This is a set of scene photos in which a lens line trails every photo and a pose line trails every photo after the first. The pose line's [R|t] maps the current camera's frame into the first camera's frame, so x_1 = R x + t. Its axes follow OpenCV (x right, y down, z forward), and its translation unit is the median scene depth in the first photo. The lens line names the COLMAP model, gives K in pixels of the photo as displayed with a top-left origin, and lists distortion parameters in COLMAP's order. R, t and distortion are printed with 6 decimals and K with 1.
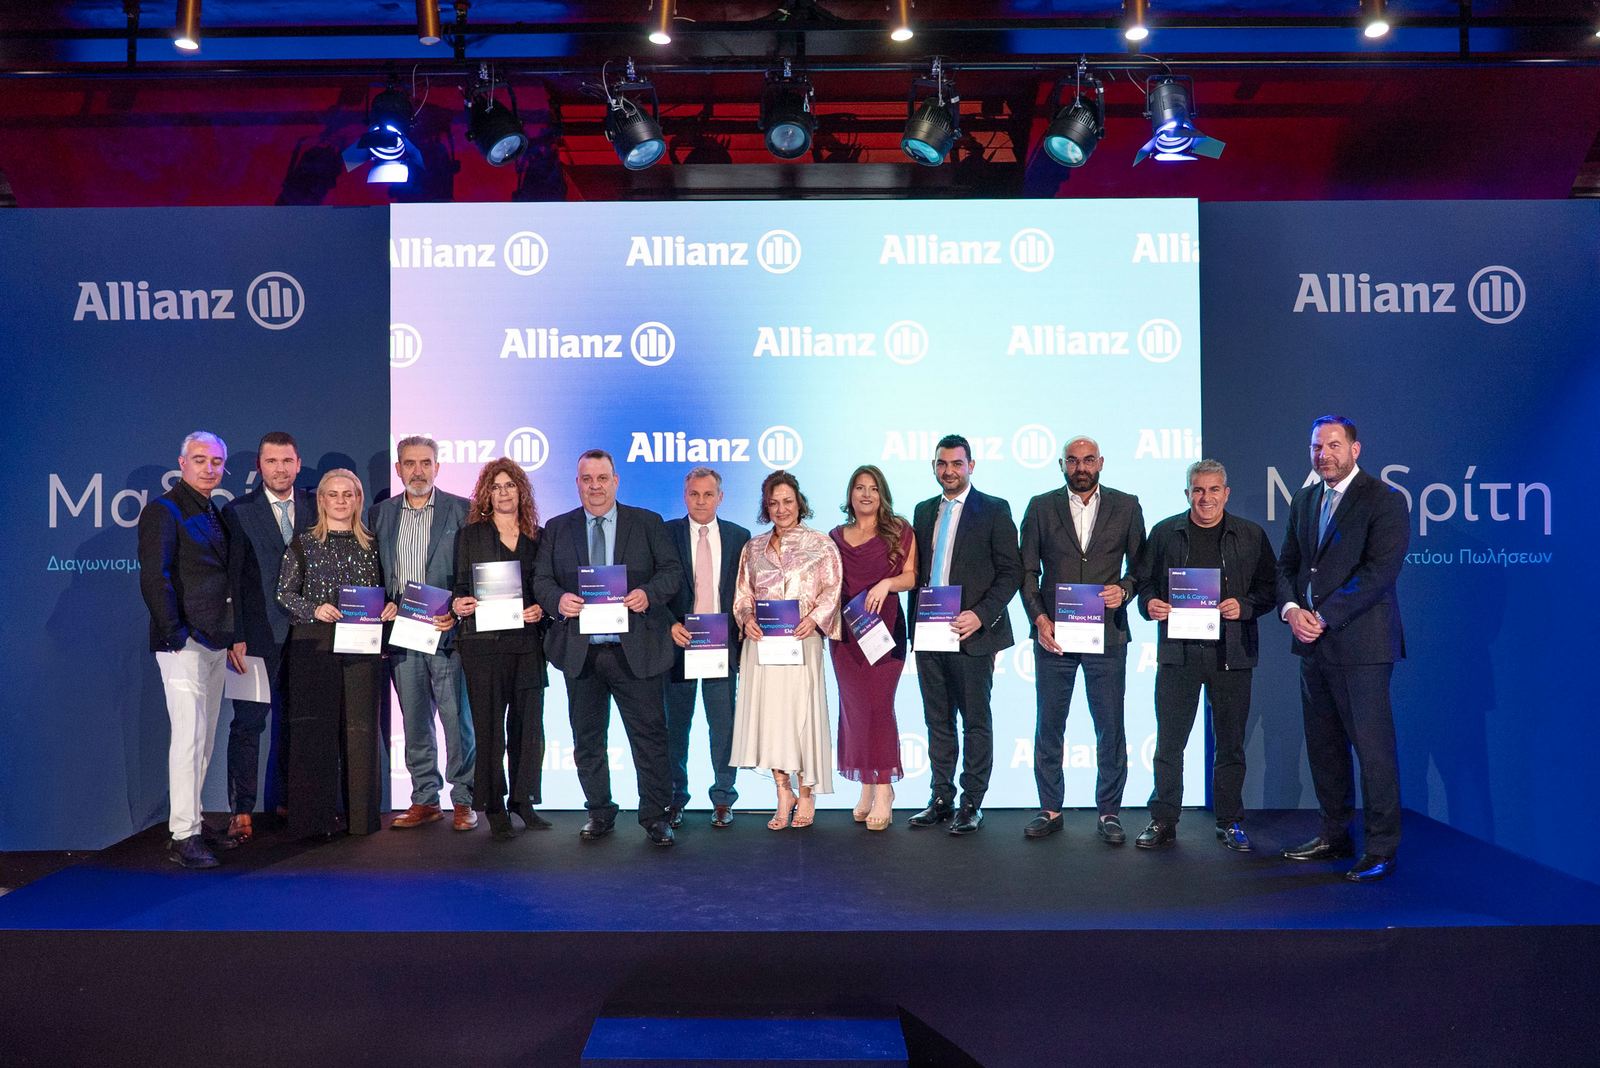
lens RADIAL K [[1173.6, 0, 801.0], [0, 1173.6, 520.5], [0, 0, 1]] dist [-0.016761, -0.001946]
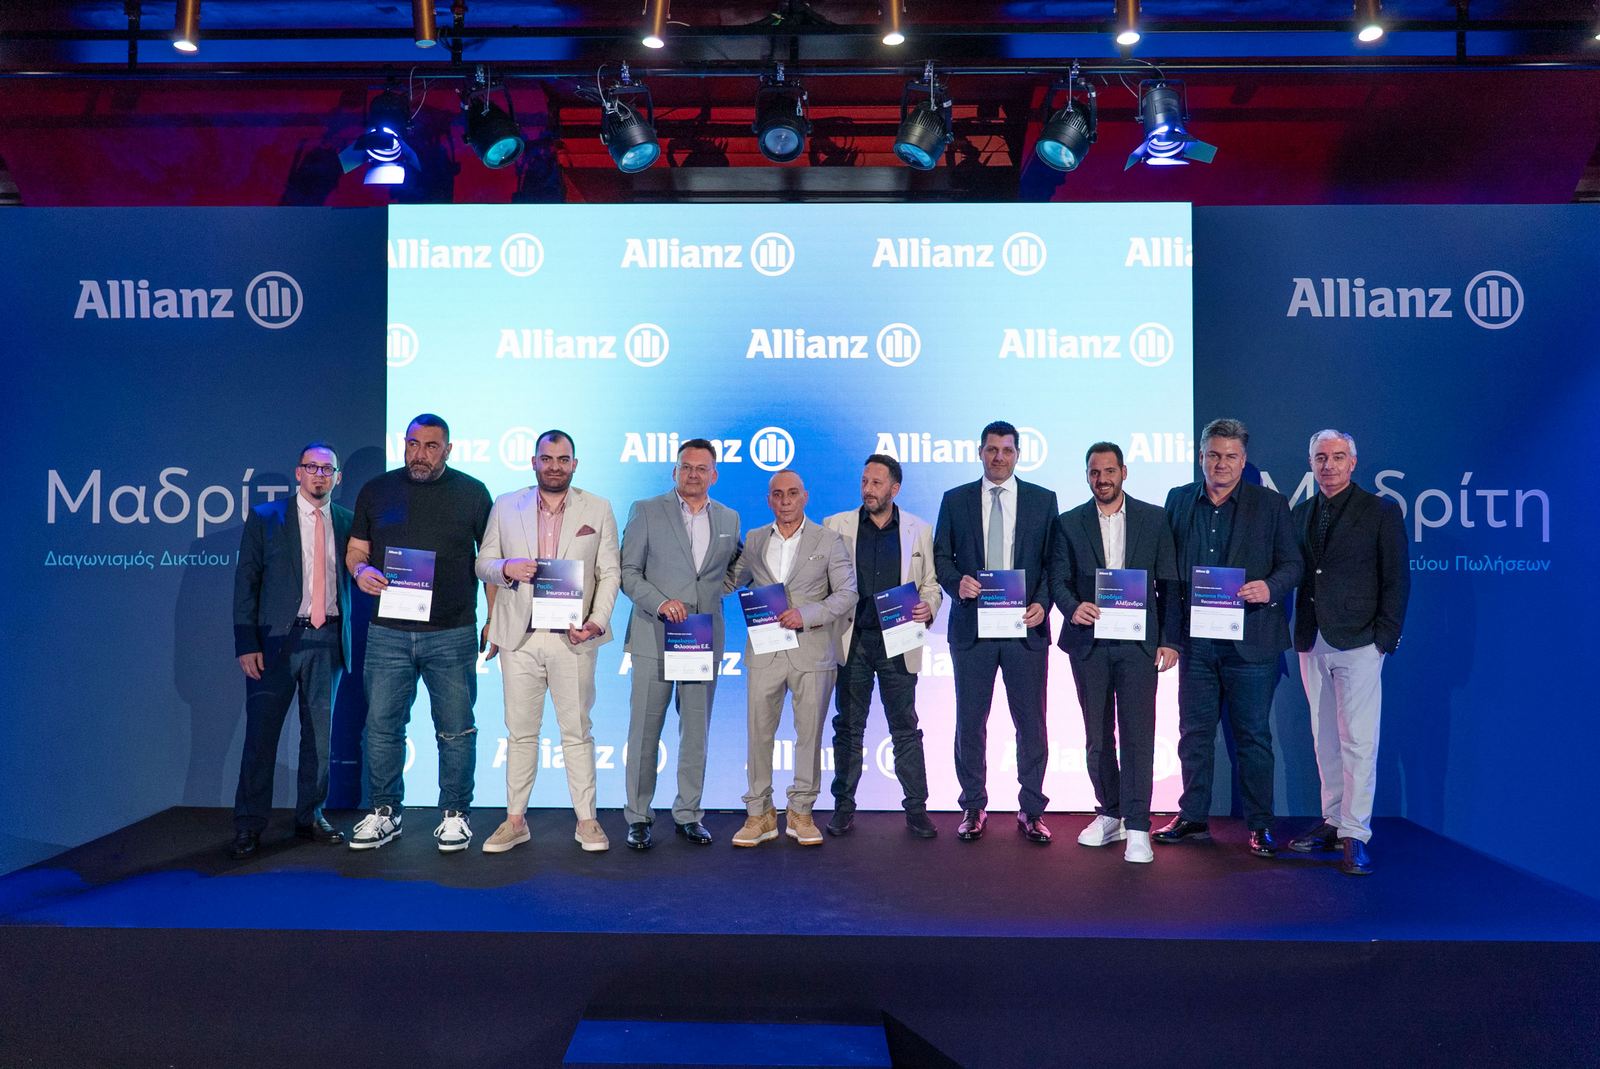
lens RADIAL K [[1168.9, 0, 798.7], [0, 1168.9, 510.0], [0, 0, 1]] dist [-0.008589, 0.002577]
pose [[0.999854, 0.007692, -0.015226, 0.020921], [-0.007842, 0.999921, -0.009861, -0.000102], [0.015149, 0.009979, 0.999835, -0.000115]]
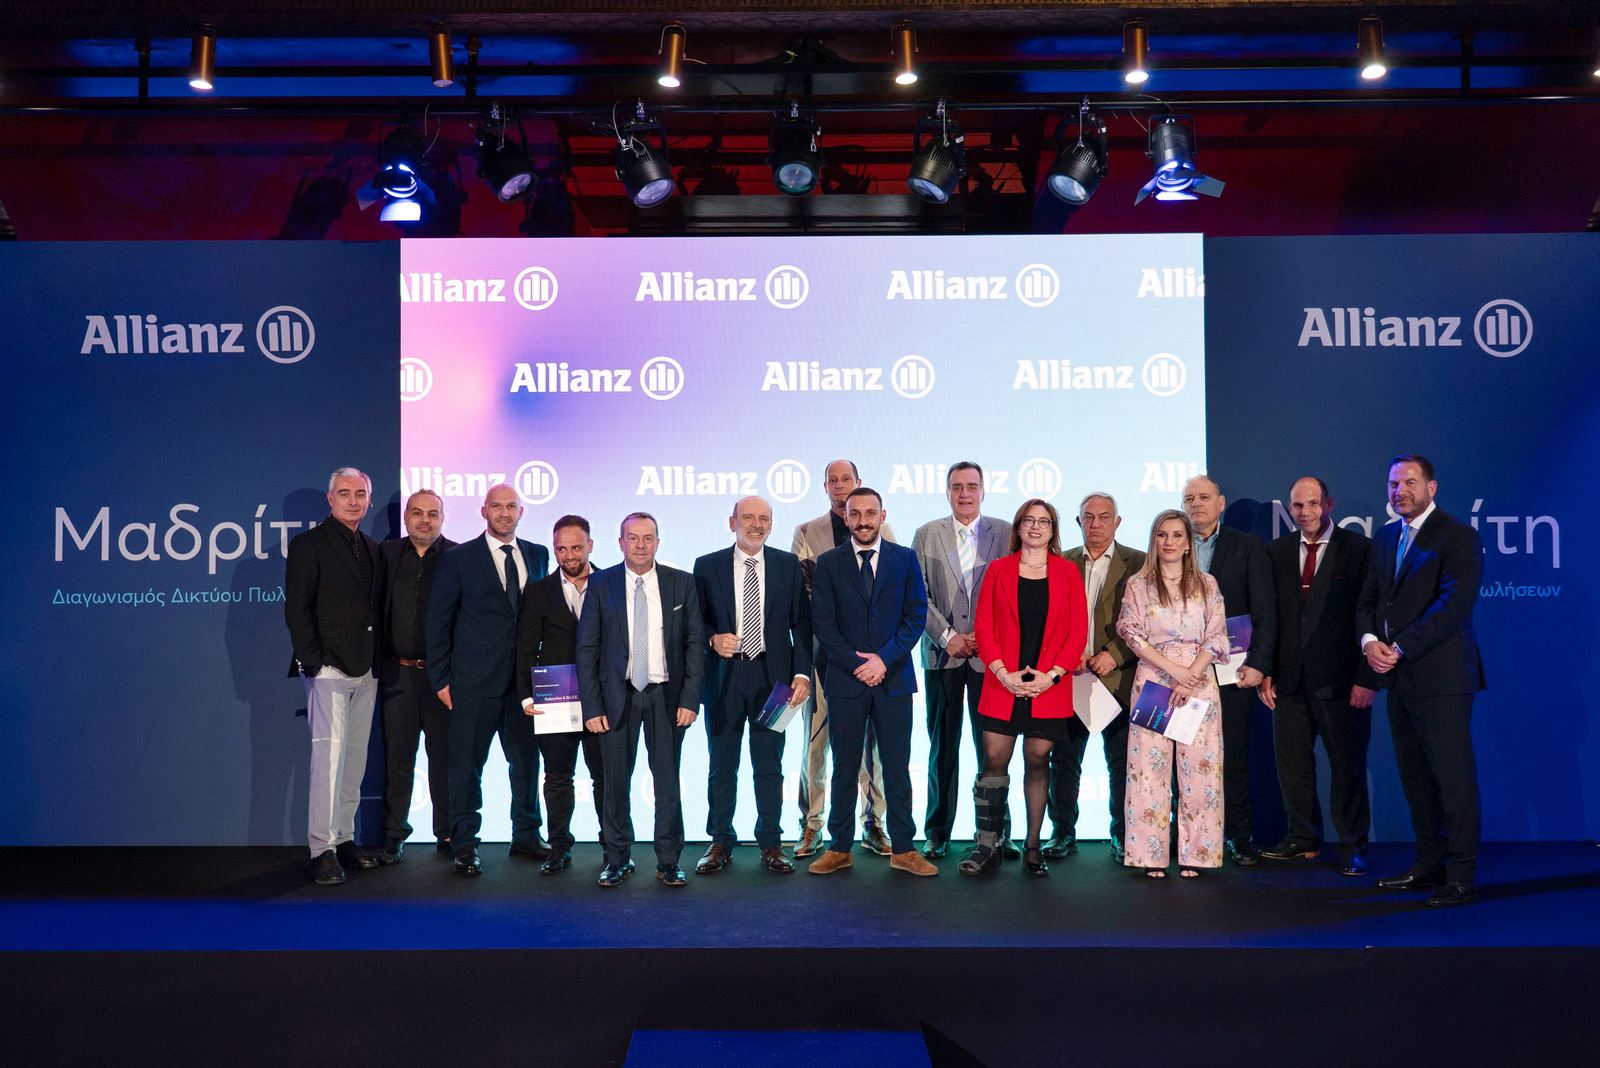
lens RADIAL K [[1303.5, 0, 820.8], [0, 1303.5, 529.0], [0, 0, 1]] dist [0.016549, -0.004780]
pose [[1.000000, -0.000141, 0.000493, 0.009969], [0.000147, 0.999923, -0.012447, -0.007177], [-0.000492, 0.012447, 0.999922, -0.122178]]
